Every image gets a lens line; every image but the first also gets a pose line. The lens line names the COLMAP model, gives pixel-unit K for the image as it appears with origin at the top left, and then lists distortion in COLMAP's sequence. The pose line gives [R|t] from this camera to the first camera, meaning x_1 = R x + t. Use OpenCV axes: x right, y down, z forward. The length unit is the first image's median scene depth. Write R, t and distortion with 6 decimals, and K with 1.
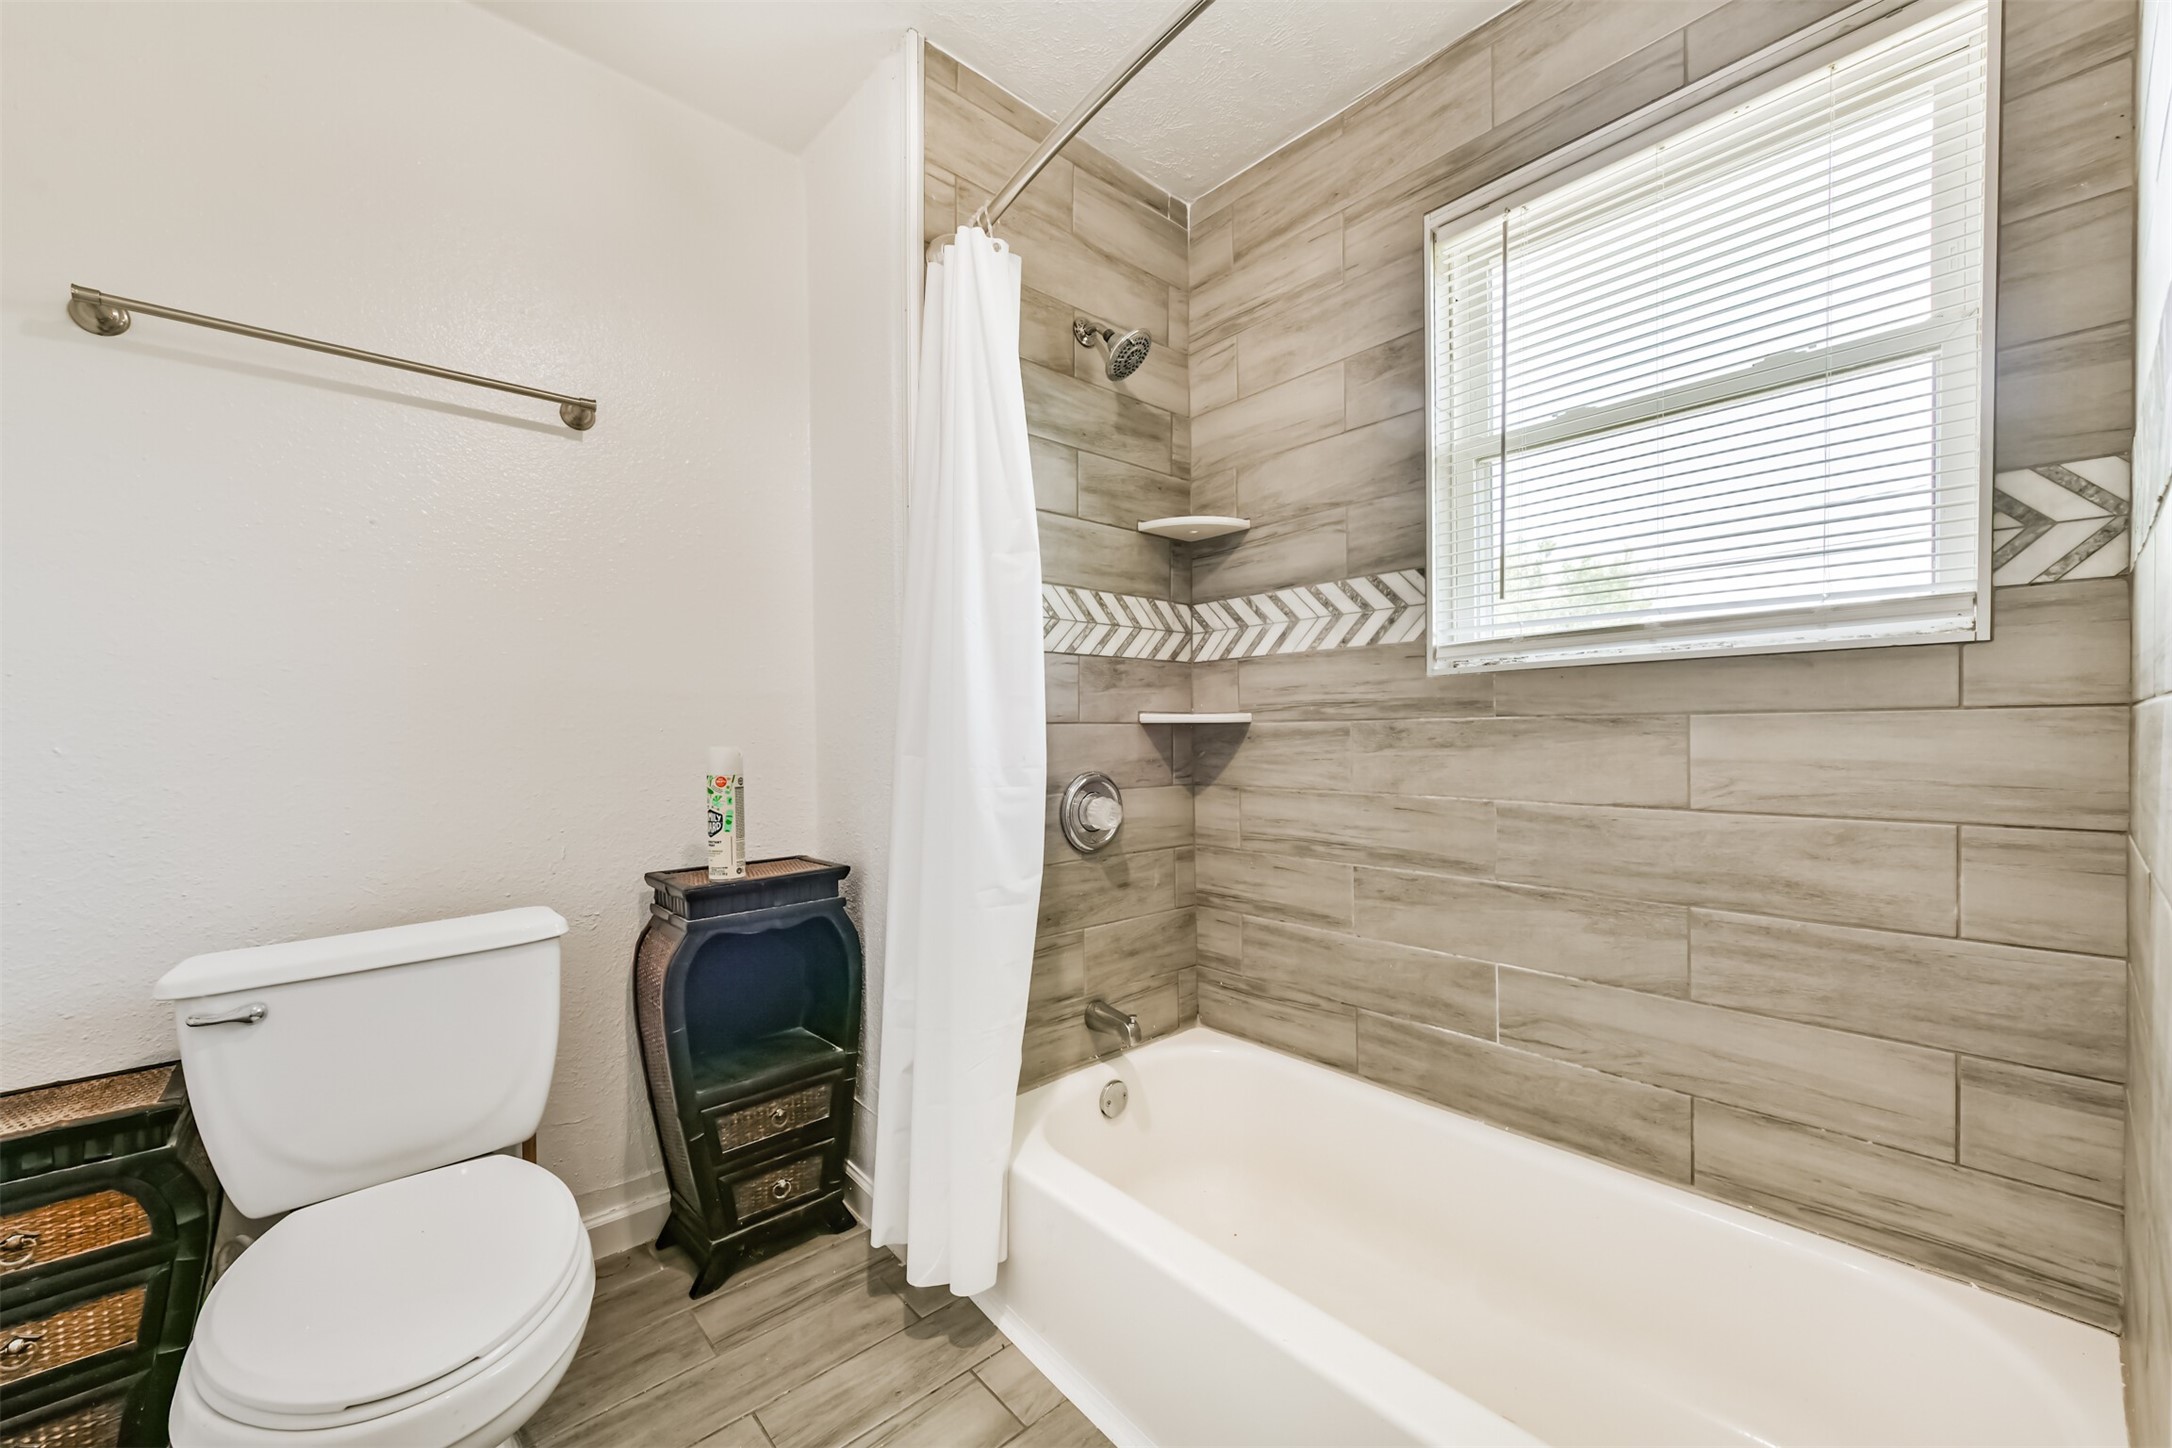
lens RADIAL K [[853.1, 0, 1086.0], [0, 853.1, 724.0], [0, 0, 1]] dist [-0.001771, -0.000463]
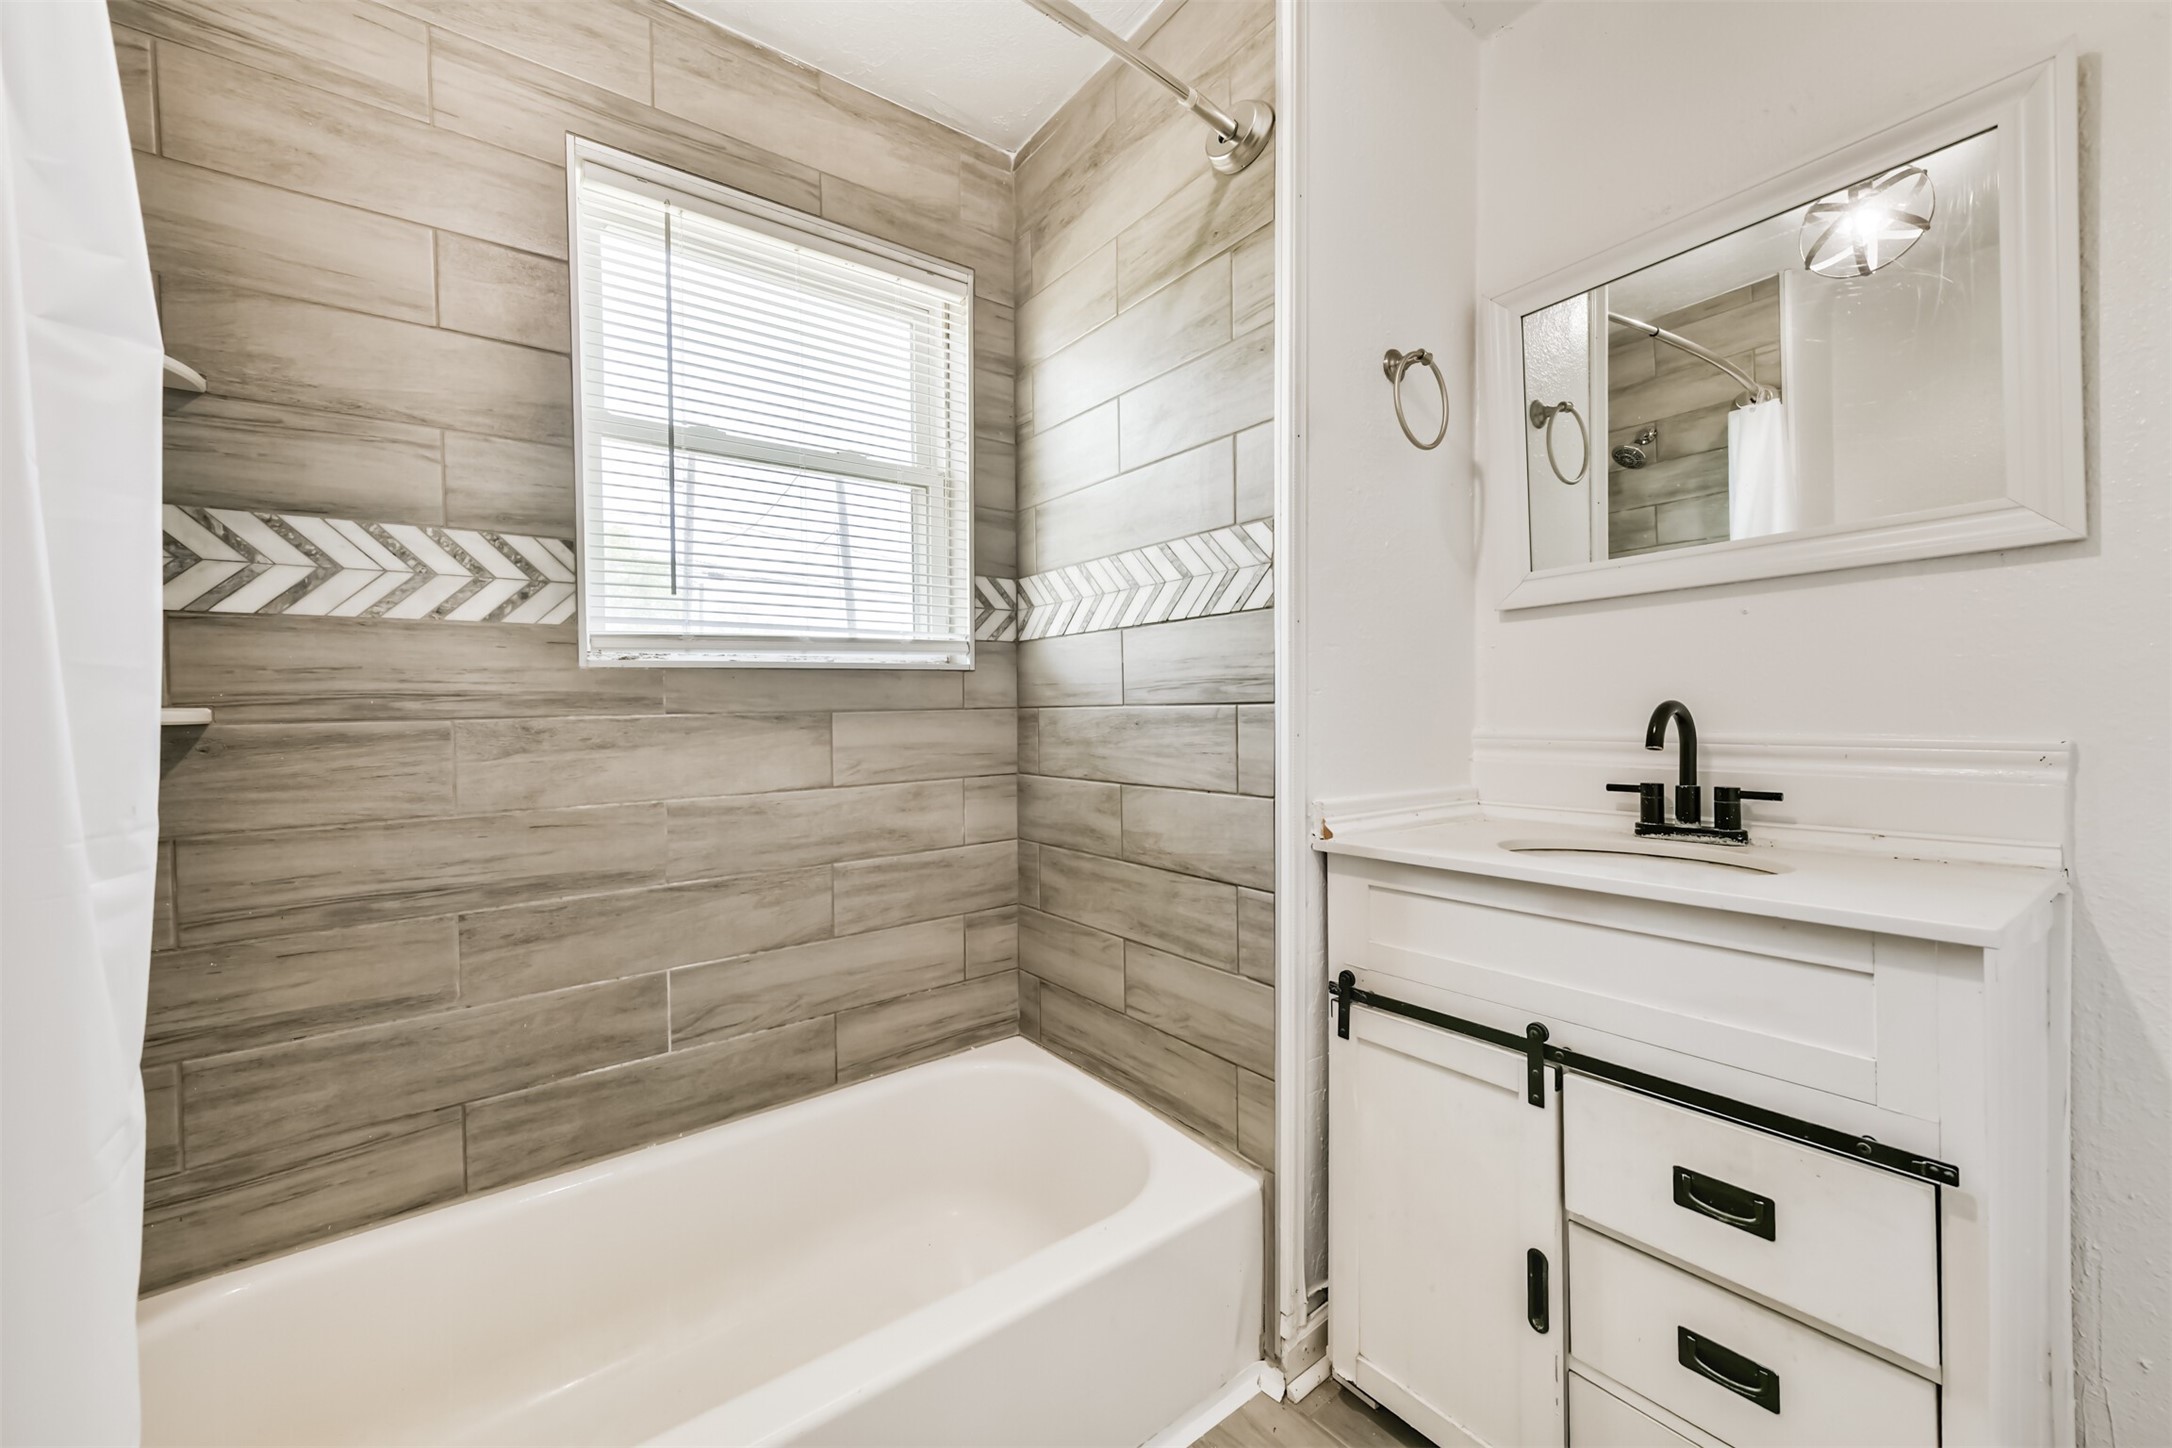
lens RADIAL K [[853.1, 0, 1086.0], [0, 853.1, 724.0], [0, 0, 1]] dist [-0.001771, -0.000463]
pose [[0.049523, 0.004030, 0.998765, -0.454357], [0.021029, 0.999766, -0.005077, 0.017154], [-0.998552, 0.021255, 0.049426, 0.466803]]
